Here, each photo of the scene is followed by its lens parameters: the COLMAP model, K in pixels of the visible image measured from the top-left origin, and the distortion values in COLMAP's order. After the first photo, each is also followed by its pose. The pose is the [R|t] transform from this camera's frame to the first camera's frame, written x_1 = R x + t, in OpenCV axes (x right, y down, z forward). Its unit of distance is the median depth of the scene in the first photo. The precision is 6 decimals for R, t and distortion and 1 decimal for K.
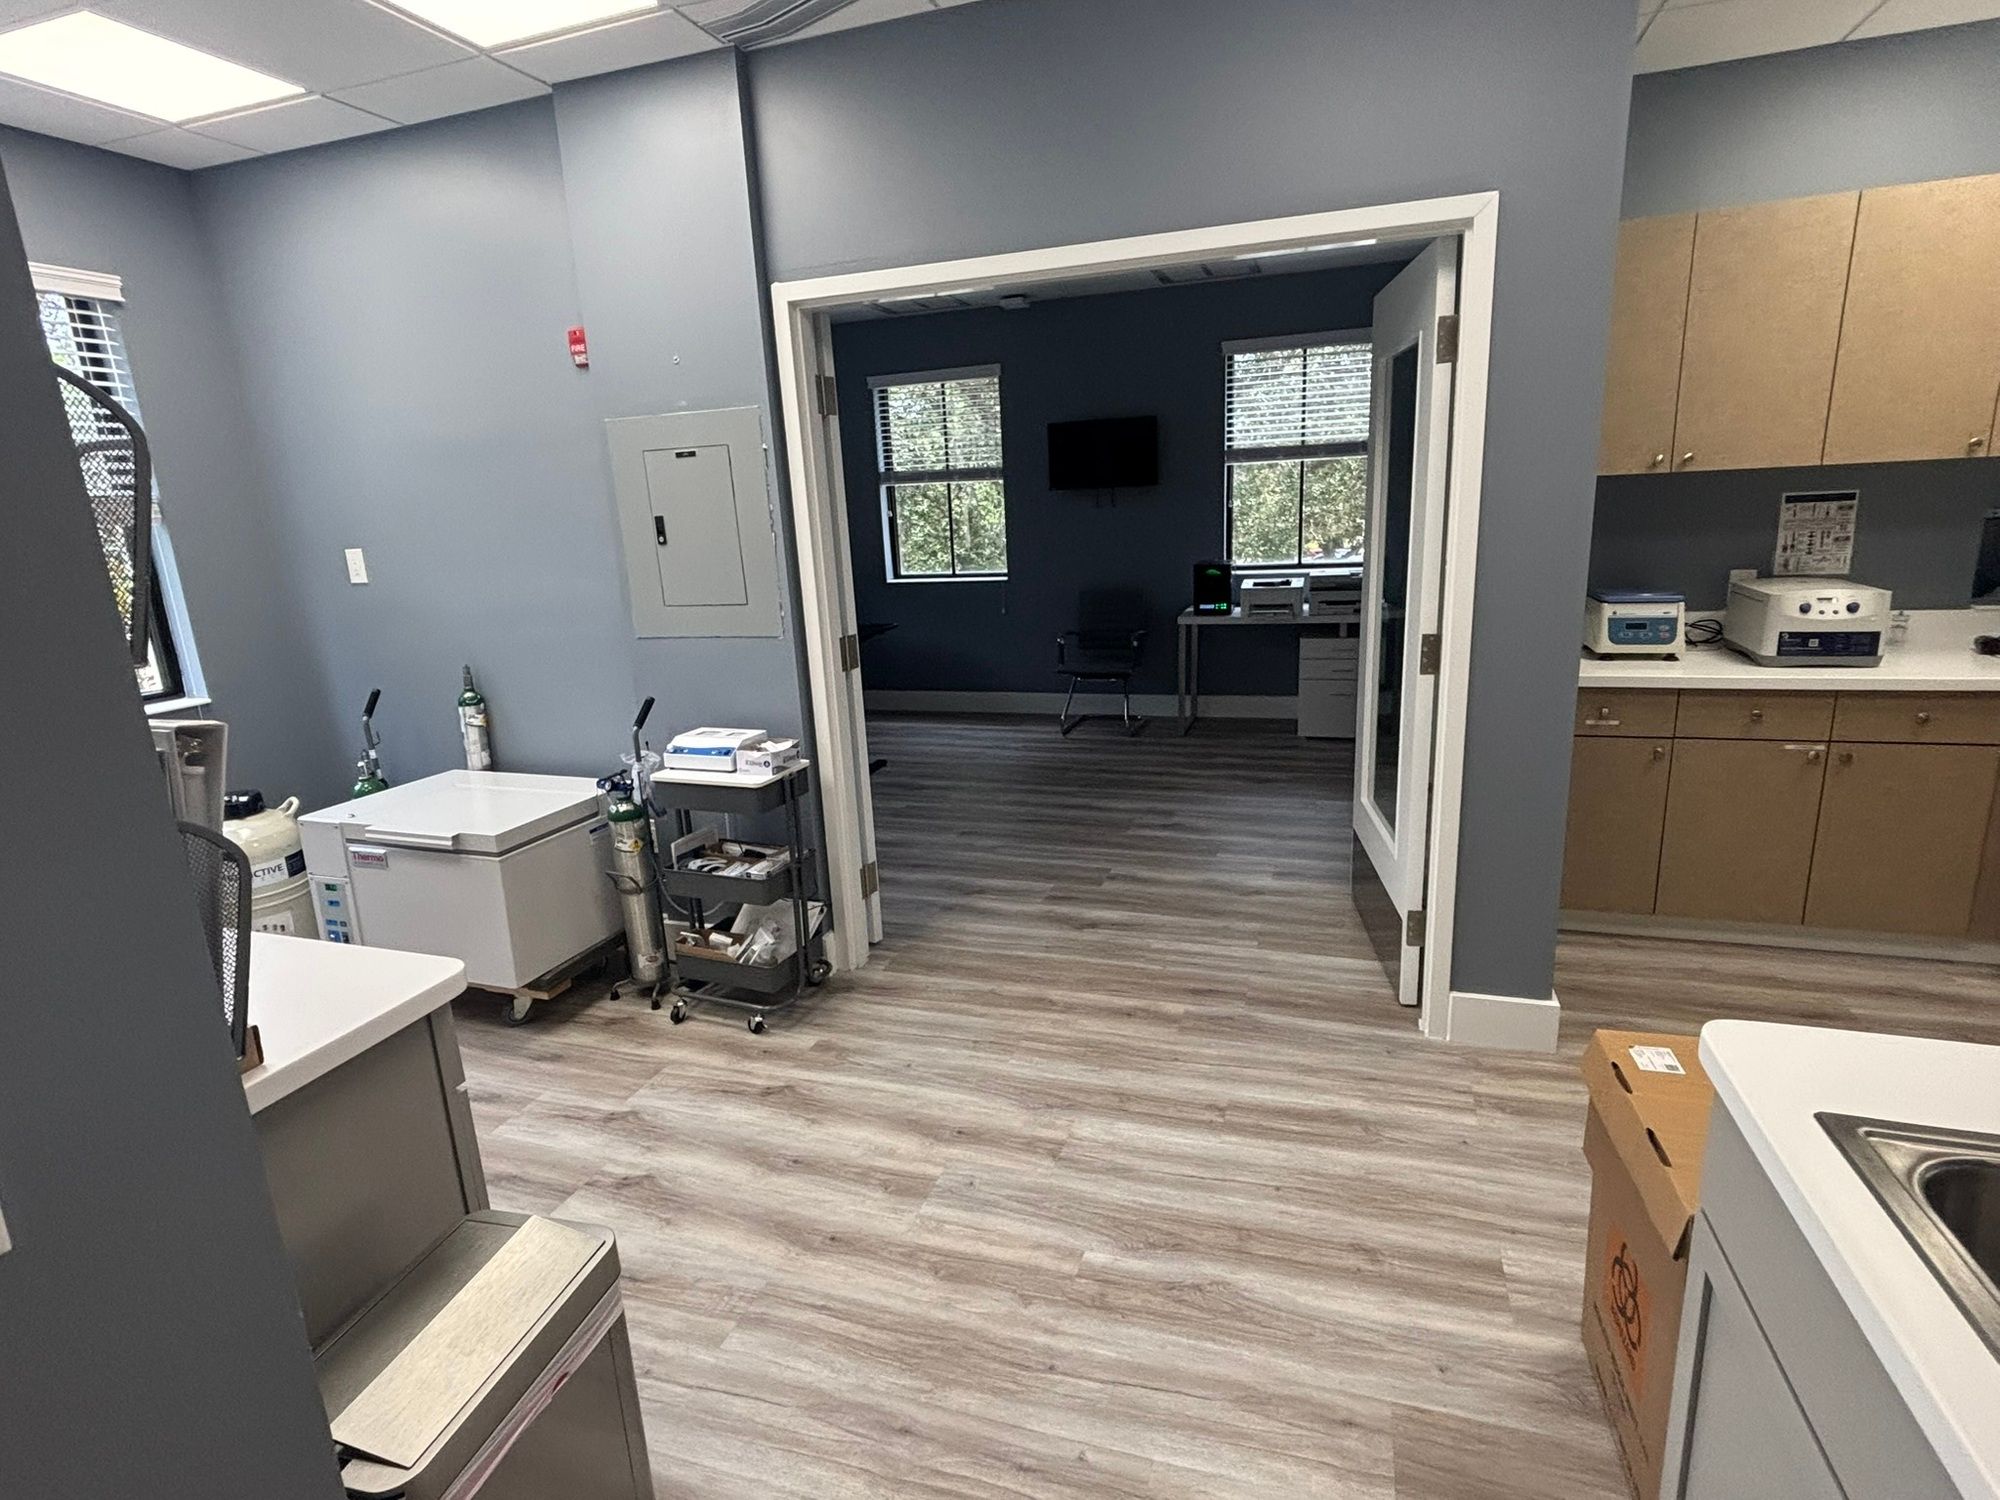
lens RADIAL K [[1026.5, 0, 989.9], [0, 1026.5, 743.2], [0, 0, 1]] dist [-0.000013, 0.000811]
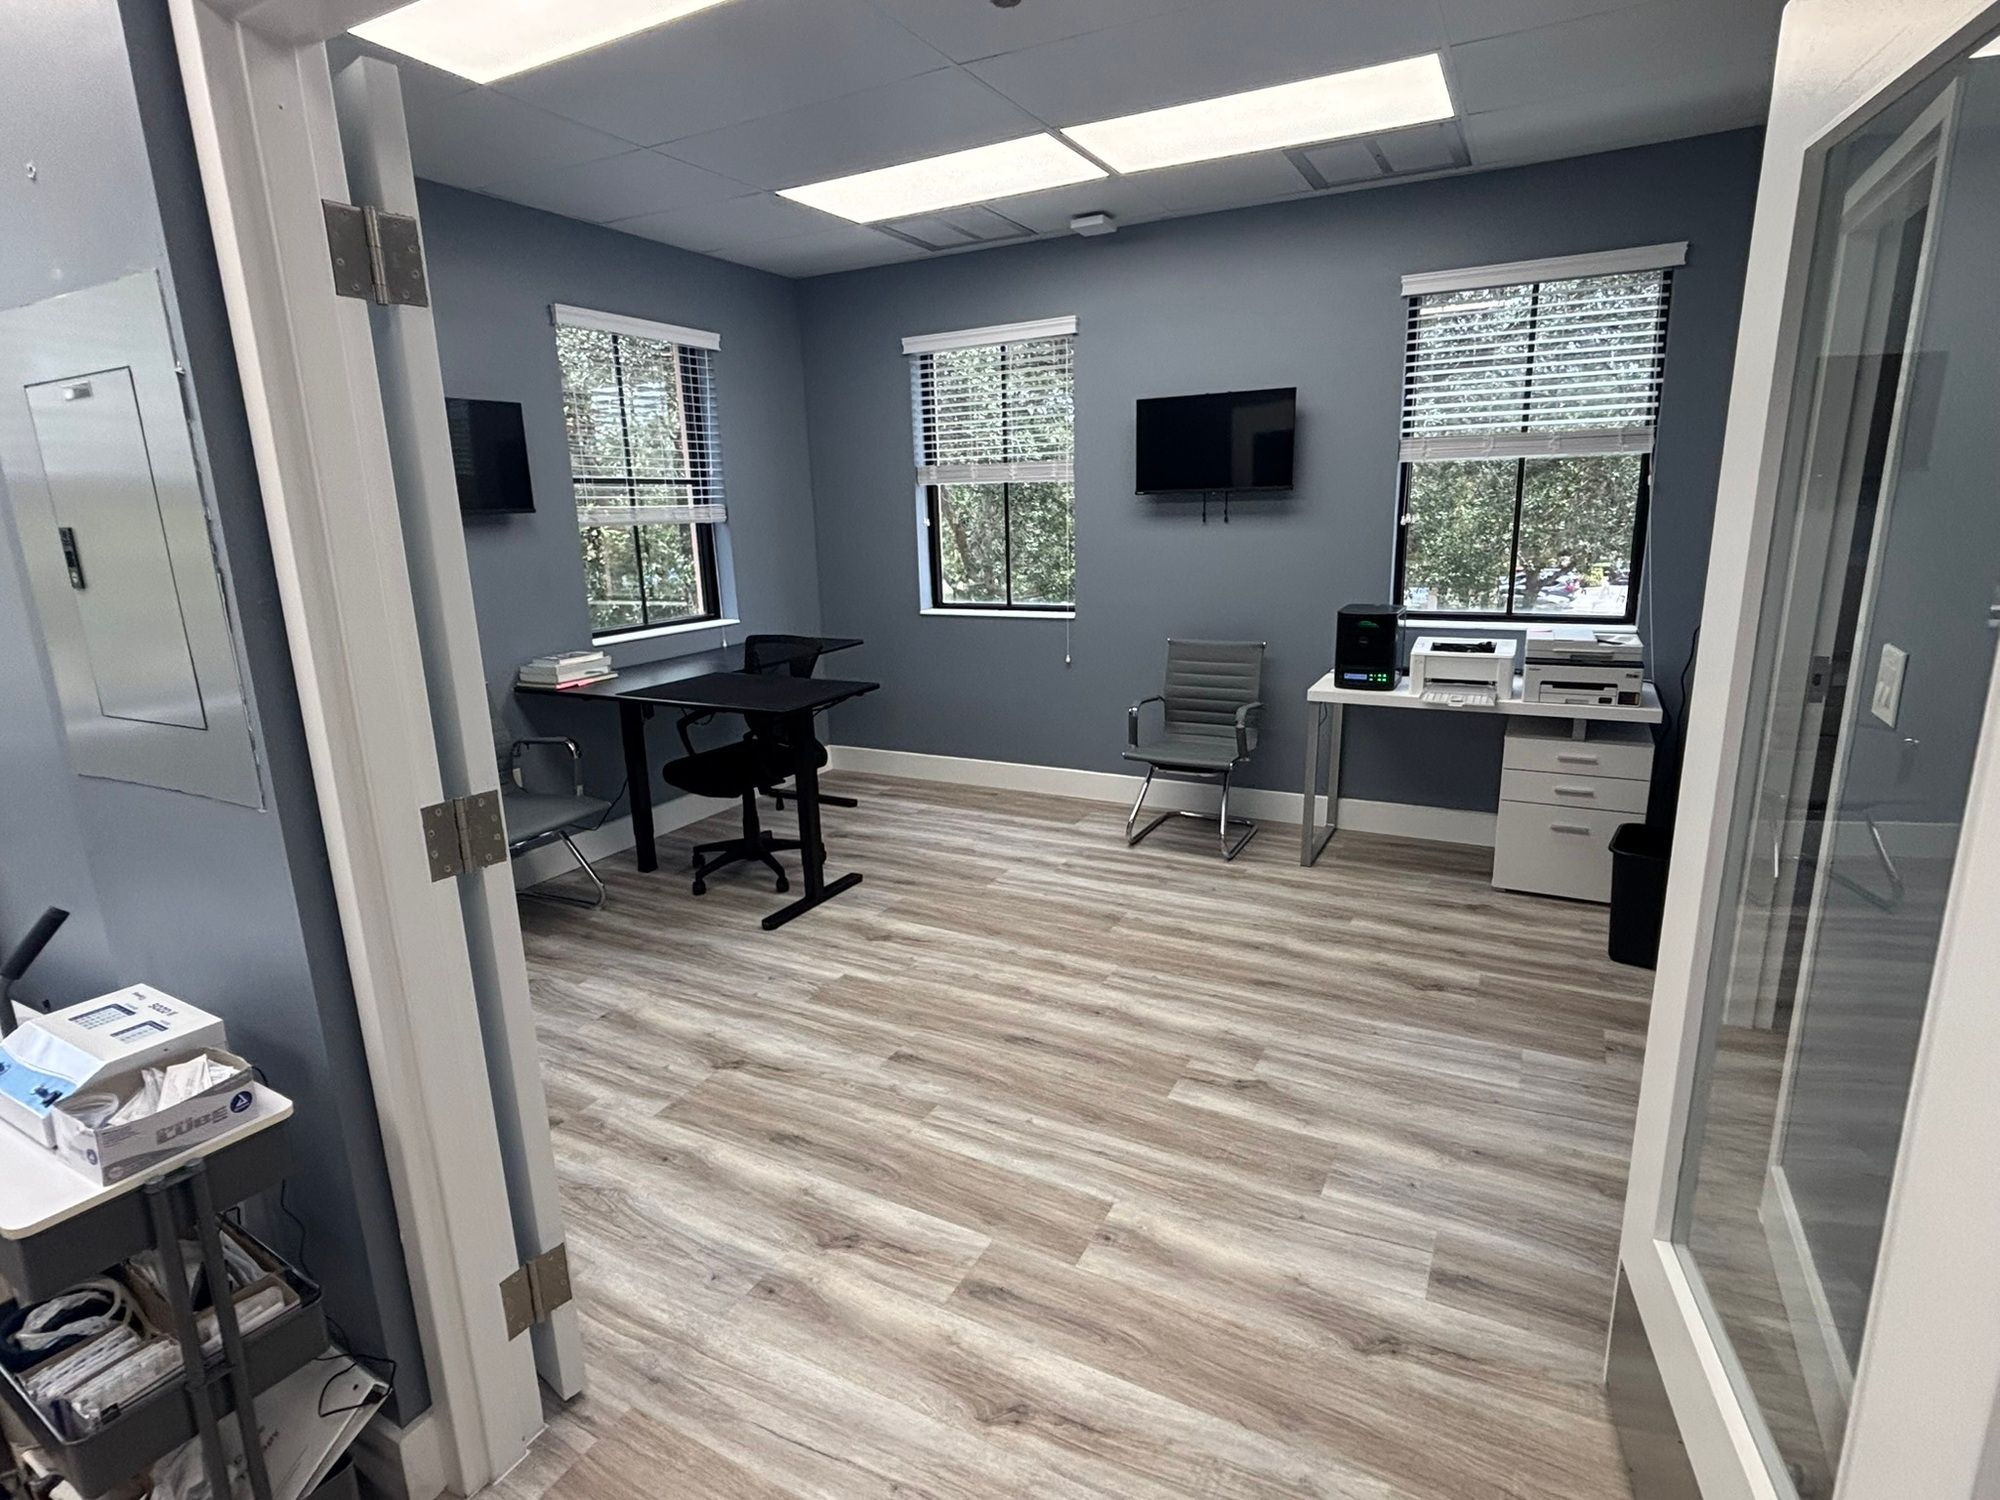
lens RADIAL K [[1026.5, 0, 993.8], [0, 1026.5, 740.7], [0, 0, 1]] dist [-0.000013, 0.000811]
pose [[0.986555, 0.055180, -0.153835, 0.138085], [-0.056186, 0.998418, -0.002195, -0.121993], [0.153470, 0.010809, 0.988094, 0.502269]]
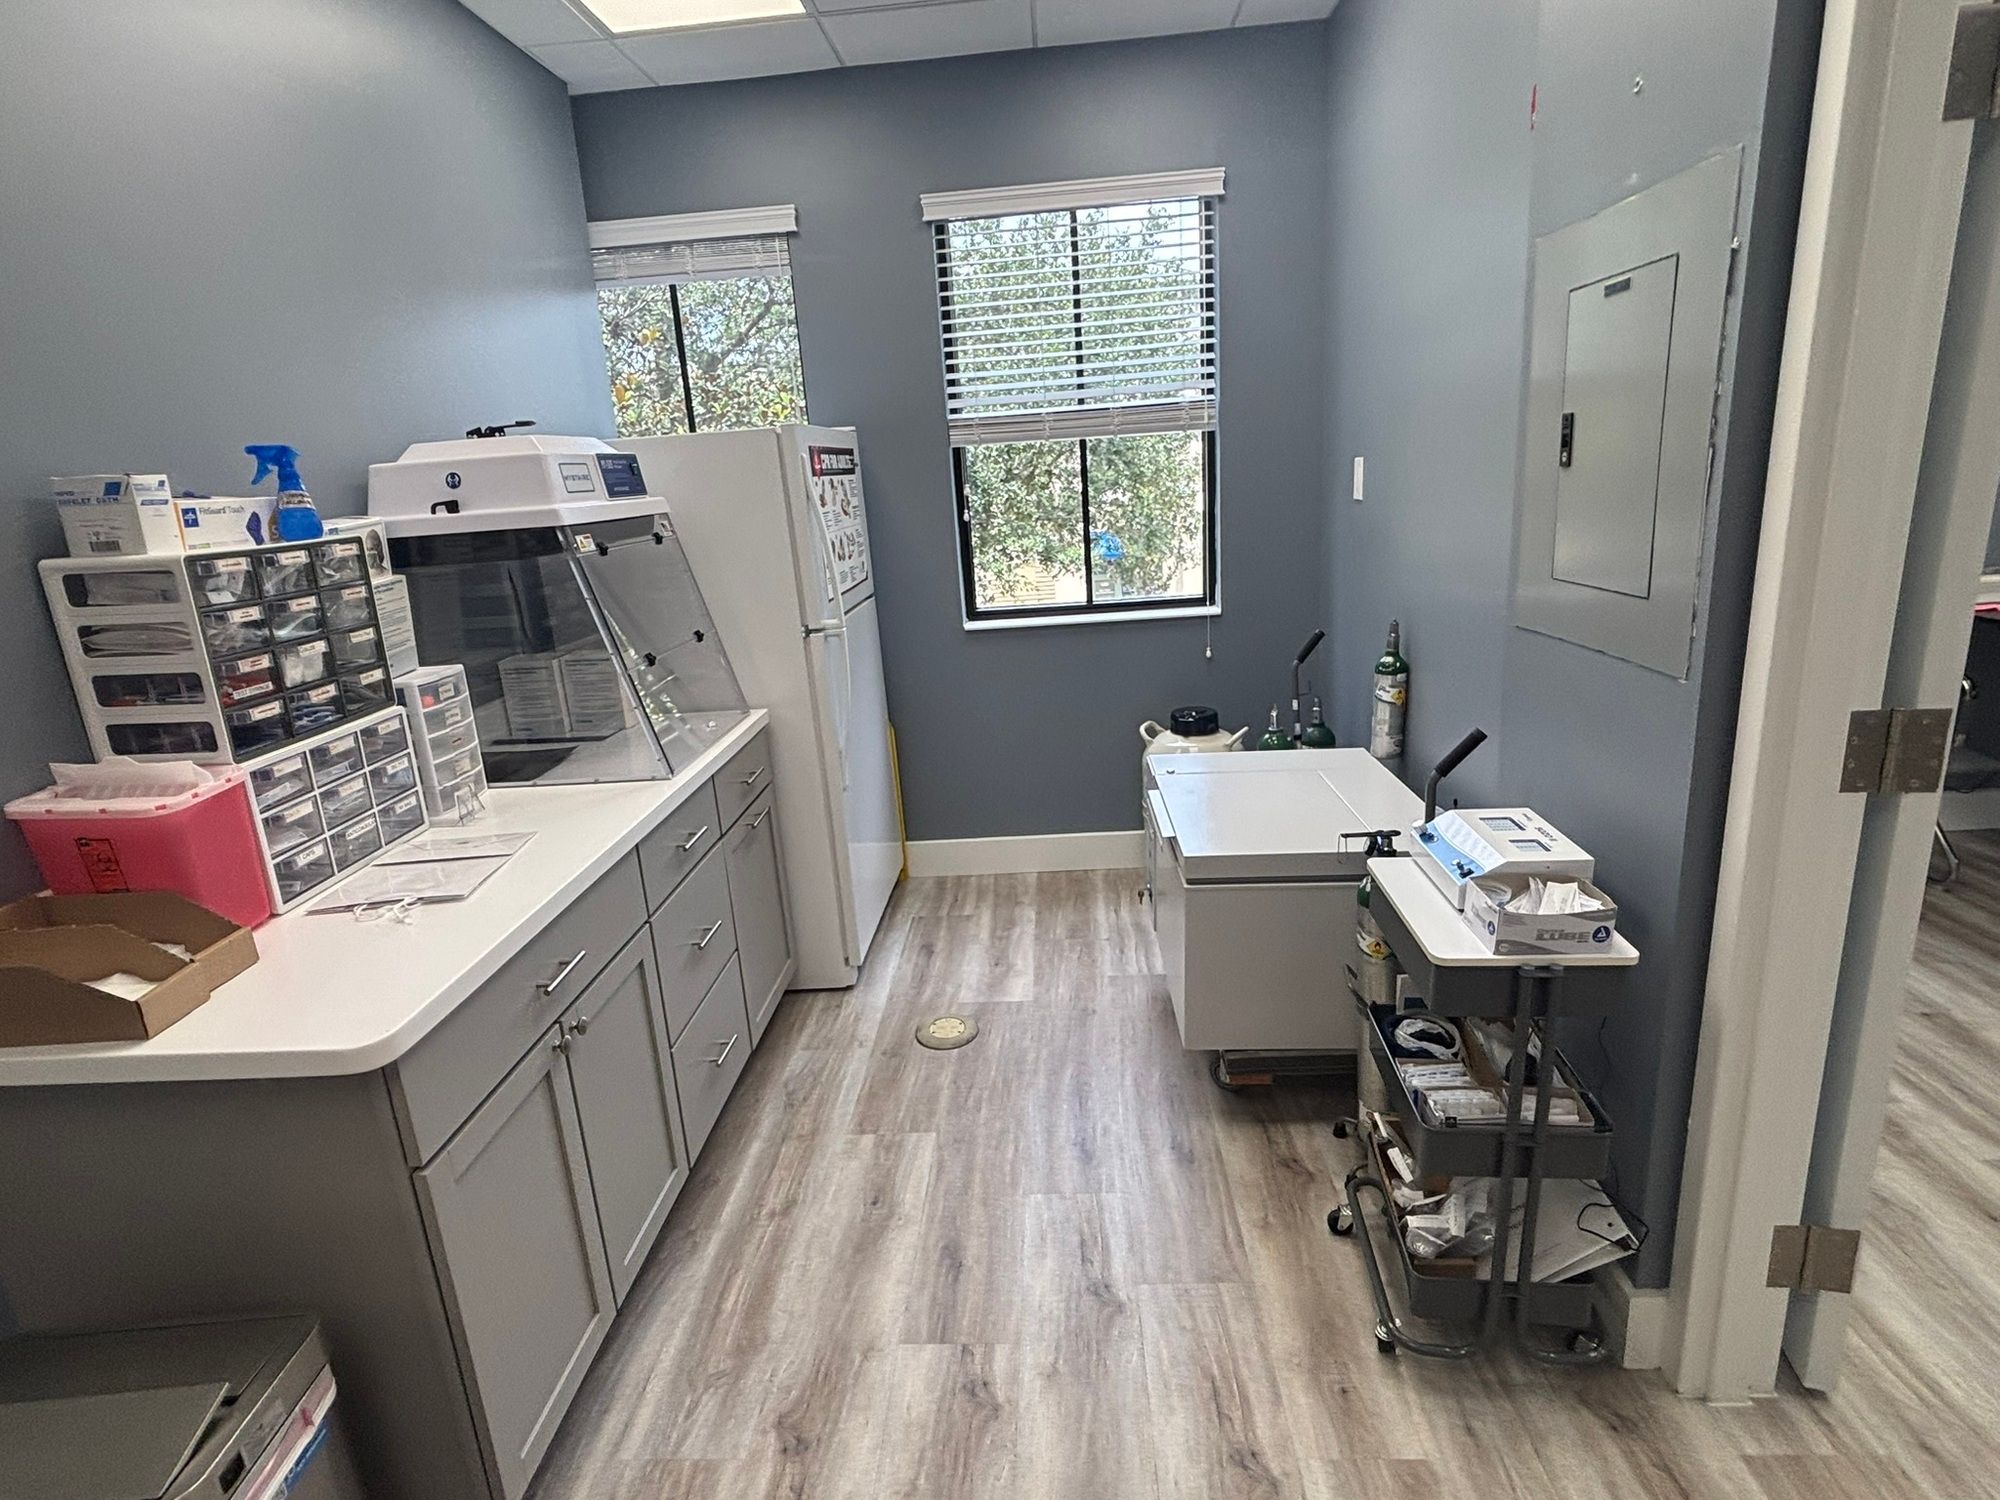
lens RADIAL K [[1026.5, 0, 994.9], [0, 1026.5, 747.6], [0, 0, 1]] dist [-0.000013, 0.000811]
pose [[0.281595, 0.277944, -0.918396, 0.112618], [-0.174144, 0.956037, 0.235941, -0.105810], [0.943599, 0.093493, 0.317617, 0.463852]]
